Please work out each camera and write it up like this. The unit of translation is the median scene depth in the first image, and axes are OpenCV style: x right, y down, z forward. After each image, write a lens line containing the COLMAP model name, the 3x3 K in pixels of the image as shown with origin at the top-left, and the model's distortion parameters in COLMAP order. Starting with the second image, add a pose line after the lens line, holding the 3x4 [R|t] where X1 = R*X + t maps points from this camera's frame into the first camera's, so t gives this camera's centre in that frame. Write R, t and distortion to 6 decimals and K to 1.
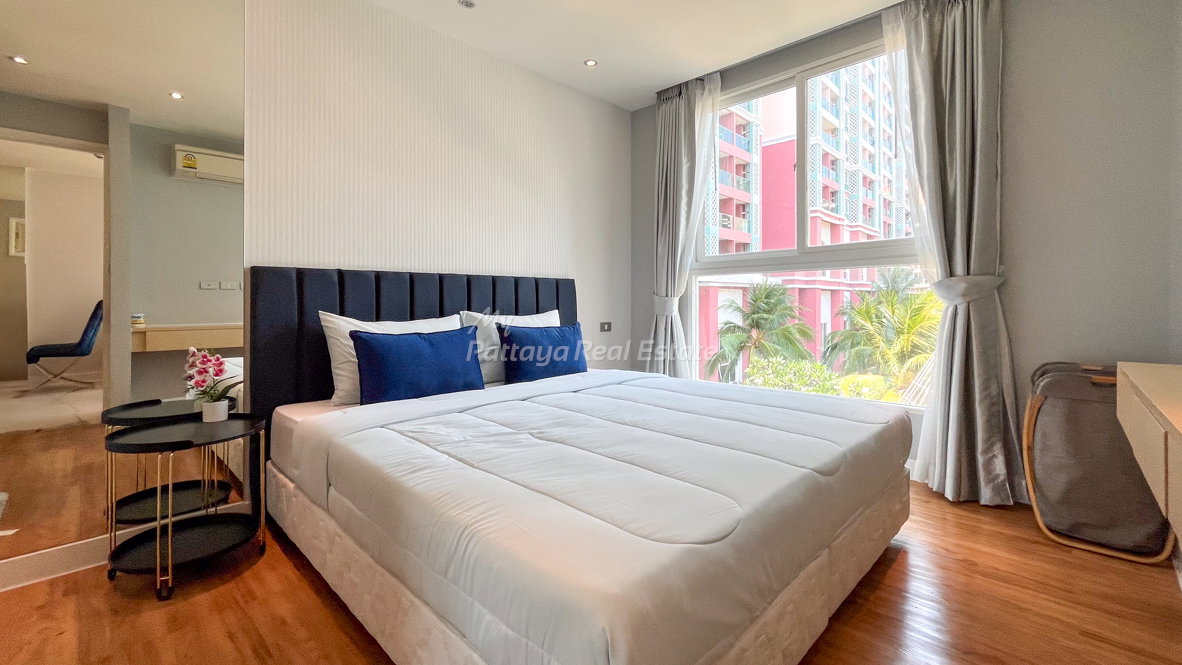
lens RADIAL K [[480.5, 0, 596.1], [0, 480.5, 315.8], [0, 0, 1]] dist [-0.000115, -0.000001]
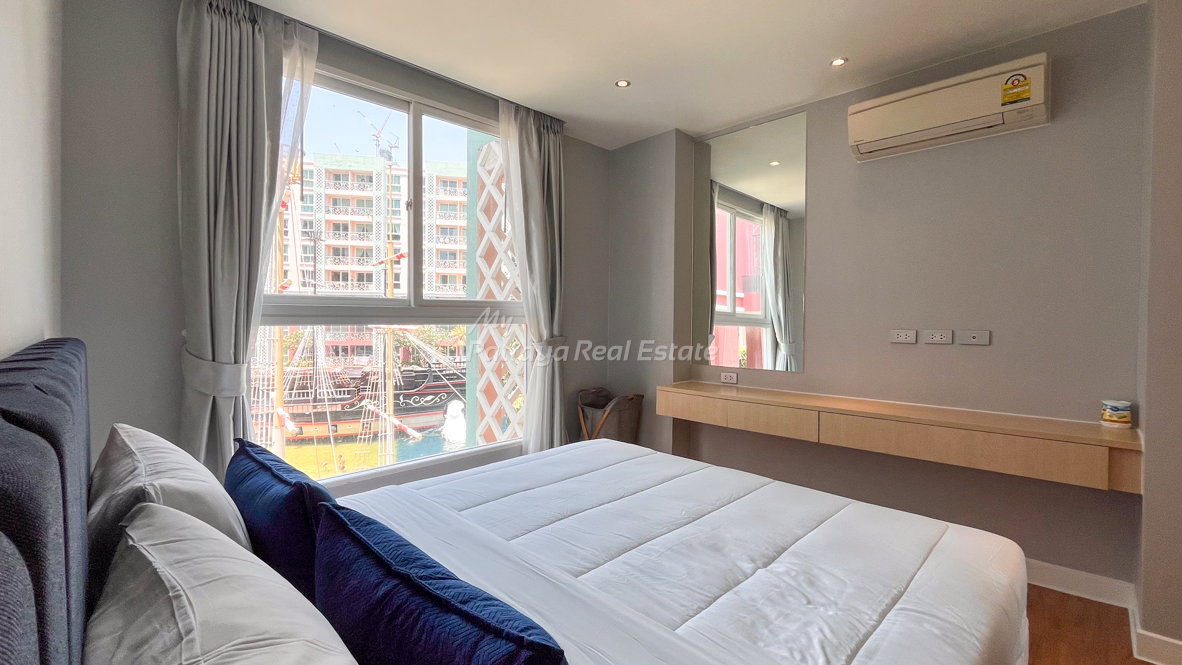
lens RADIAL K [[513.7, 0, 591.0], [0, 513.7, 332.5], [0, 0, 1]] dist [-0.001841, -0.000322]
pose [[0.030769, -0.022775, 0.999267, -0.467682], [0.031632, 0.999262, 0.021801, -0.082513], [-0.999026, 0.030938, 0.031466, 0.592620]]
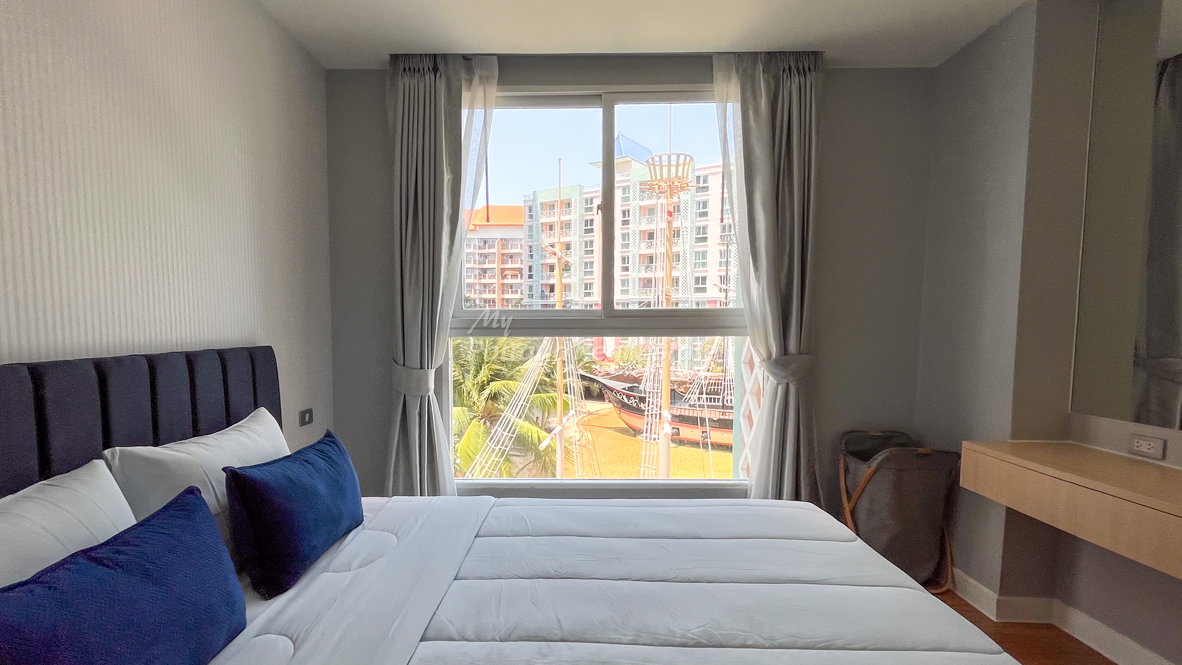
lens RADIAL K [[563.6, 0, 551.2], [0, 563.6, 366.9], [0, 0, 1]] dist [-0.000790, -0.000090]
pose [[0.744674, -0.047097, 0.665765, -0.267218], [0.019465, 0.998615, 0.048871, -0.083935], [-0.667144, -0.023434, 0.744560, 0.309397]]
